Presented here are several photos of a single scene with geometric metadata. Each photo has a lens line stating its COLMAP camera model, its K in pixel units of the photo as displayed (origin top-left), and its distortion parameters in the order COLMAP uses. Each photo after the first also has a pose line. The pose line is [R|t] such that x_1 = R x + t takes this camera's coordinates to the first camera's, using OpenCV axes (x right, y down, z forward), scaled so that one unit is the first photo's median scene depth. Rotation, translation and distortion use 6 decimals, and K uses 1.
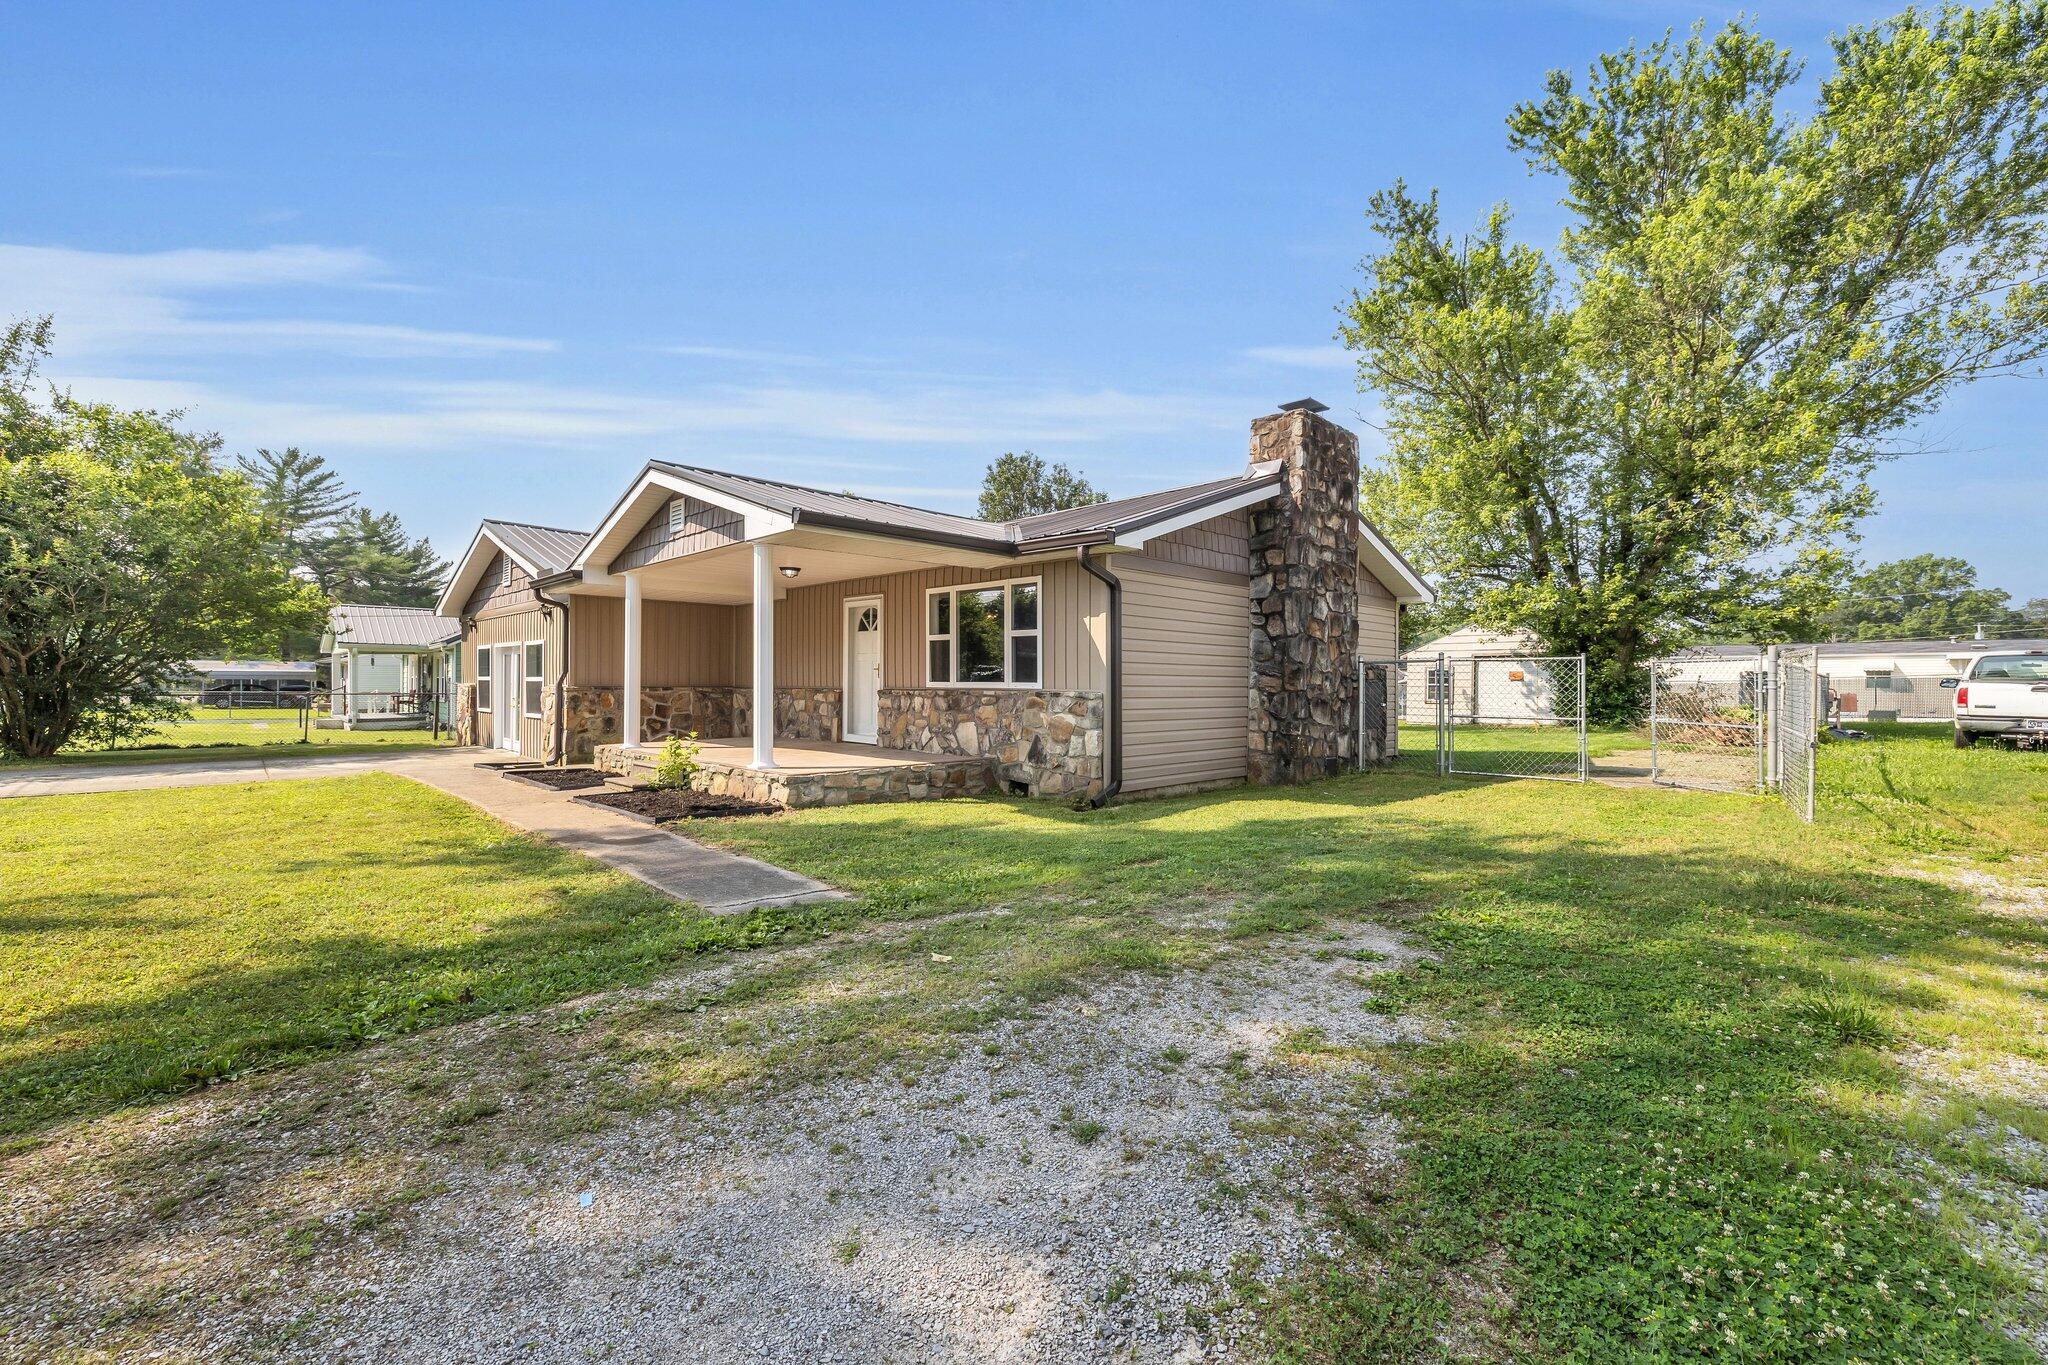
lens RADIAL K [[858.3, 0, 1024.0], [0, 858.3, 682.5], [0, 0, 1]] dist [-0.002398, -0.000383]
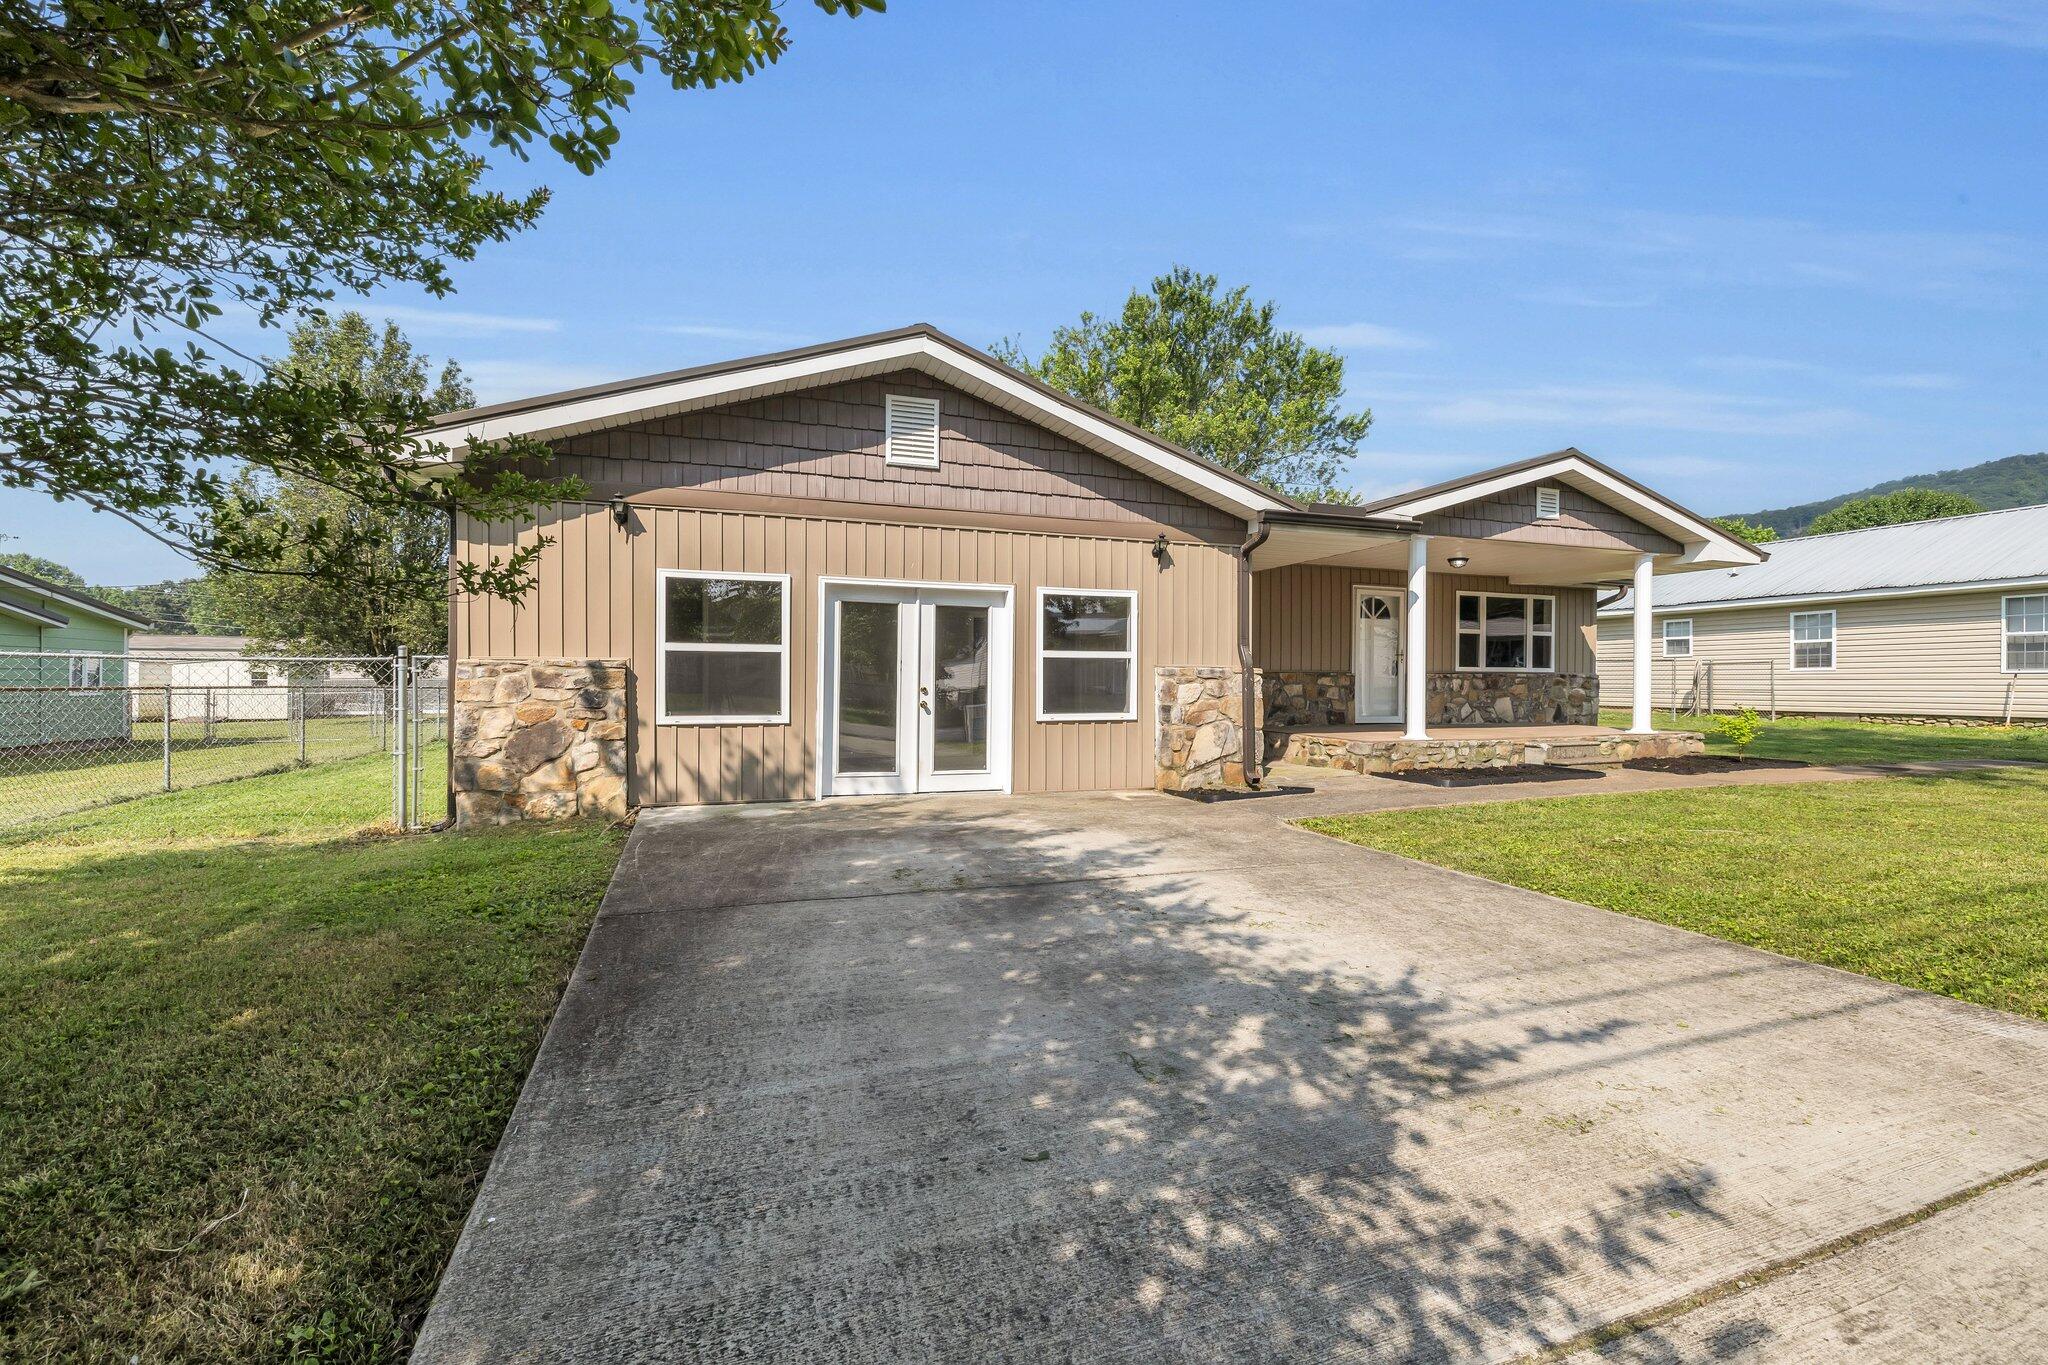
lens RADIAL K [[857.7, 0, 1024.0], [0, 857.7, 682.5], [0, 0, 1]] dist [-0.000888, -0.000045]
pose [[0.421088, -0.005367, 0.907004, -1.515144], [-0.002668, 0.999971, 0.007156, 0.014996], [-0.907016, -0.005433, 0.421061, 1.070891]]
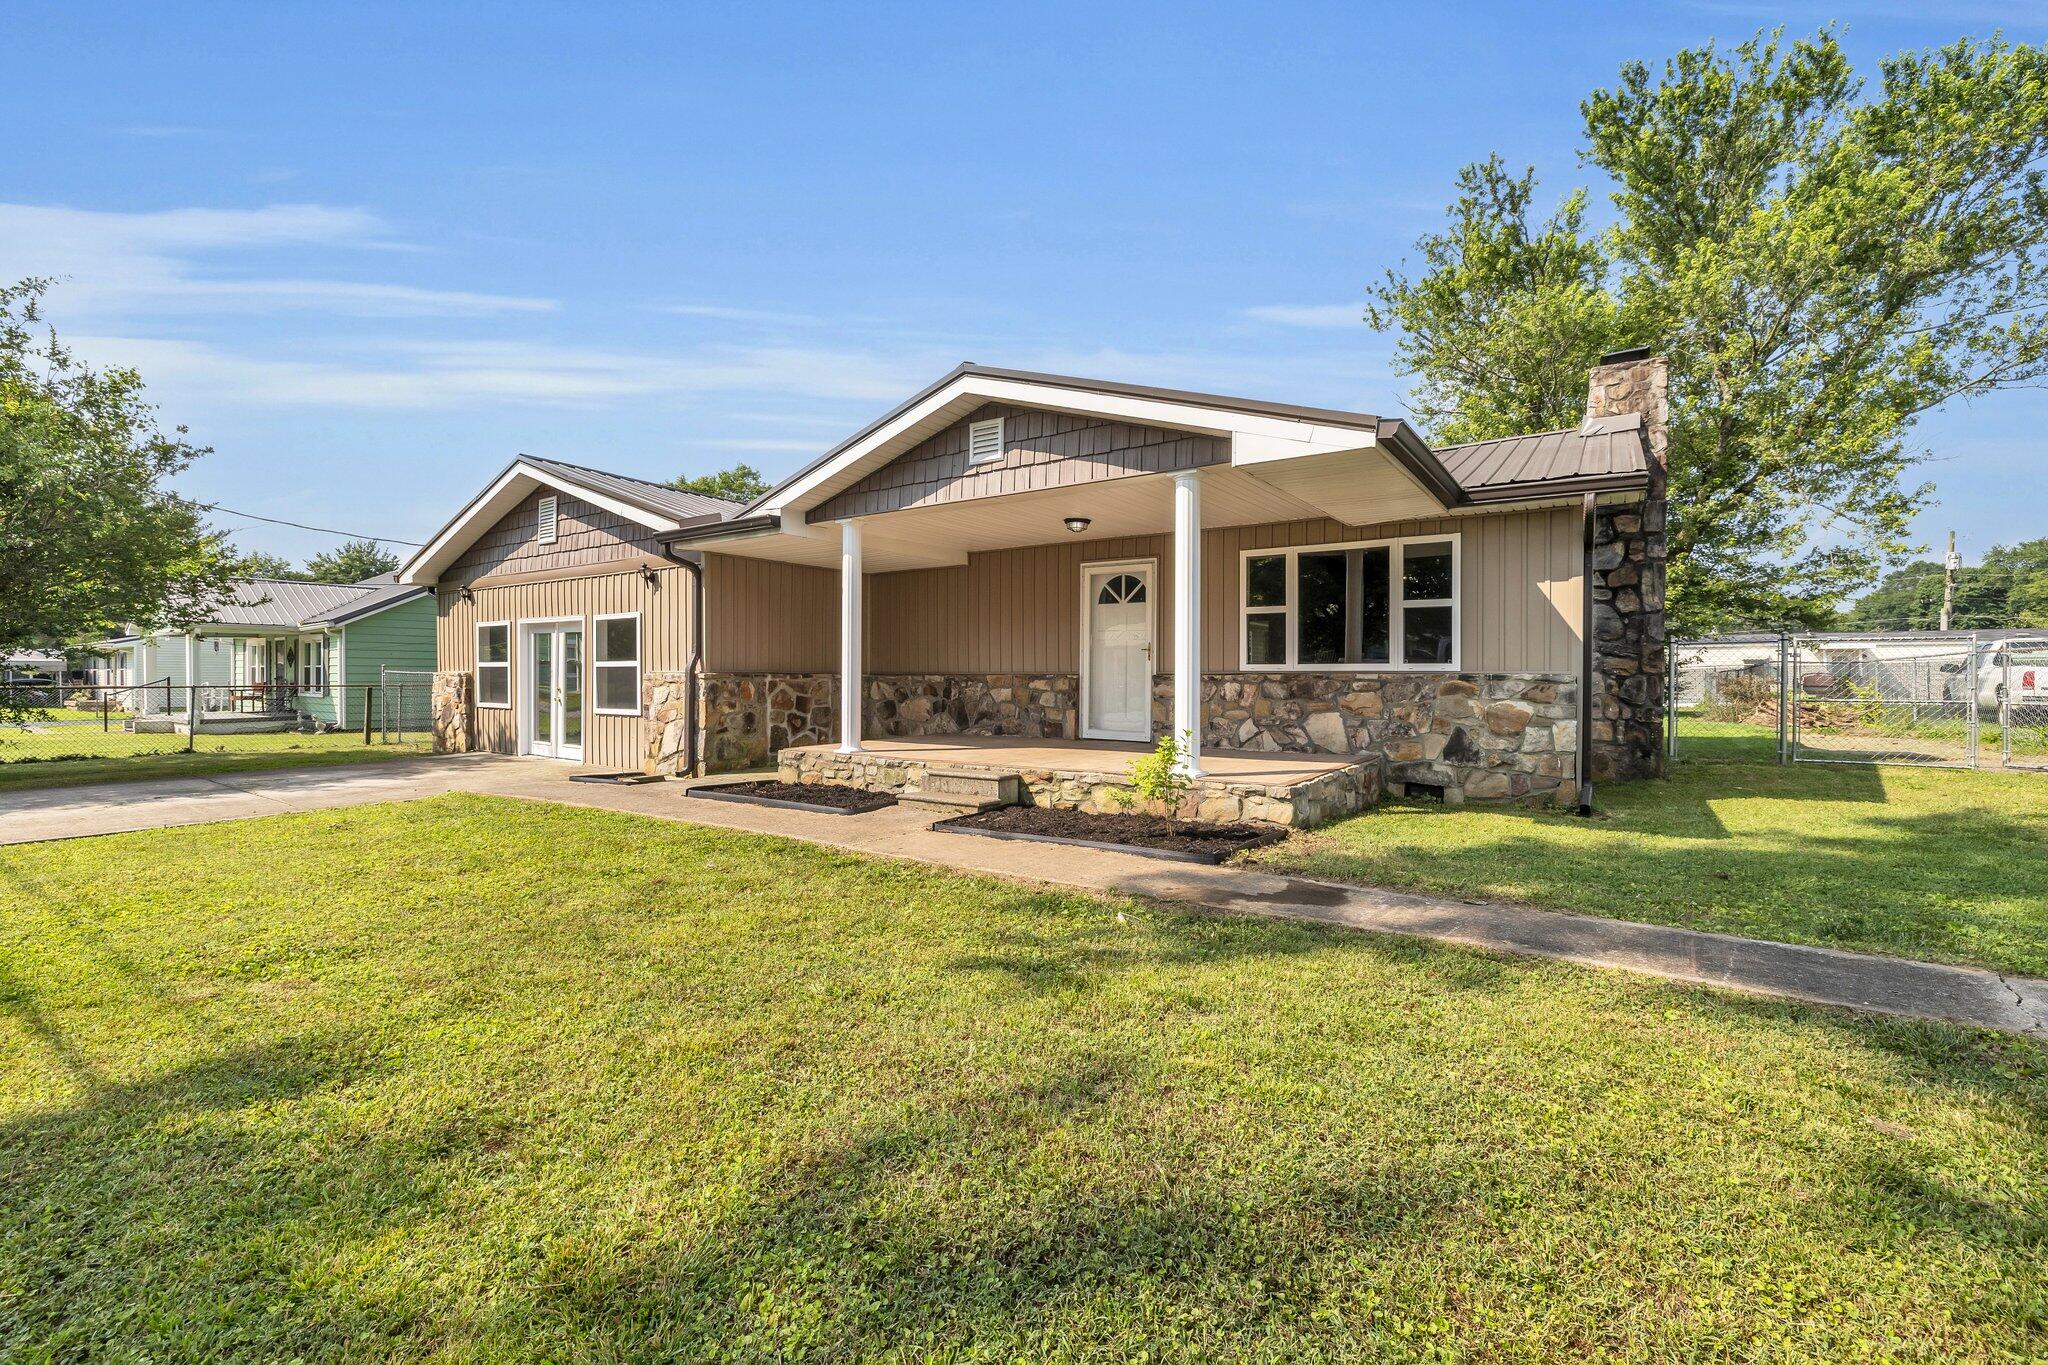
lens RADIAL K [[857.7, 0, 1024.0], [0, 857.7, 682.5], [0, 0, 1]] dist [-0.000888, -0.000045]
pose [[0.981694, -0.004625, 0.190407, -0.485027], [0.002782, 0.999947, 0.009946, 0.008102], [-0.190443, -0.009234, 0.981655, 0.241508]]
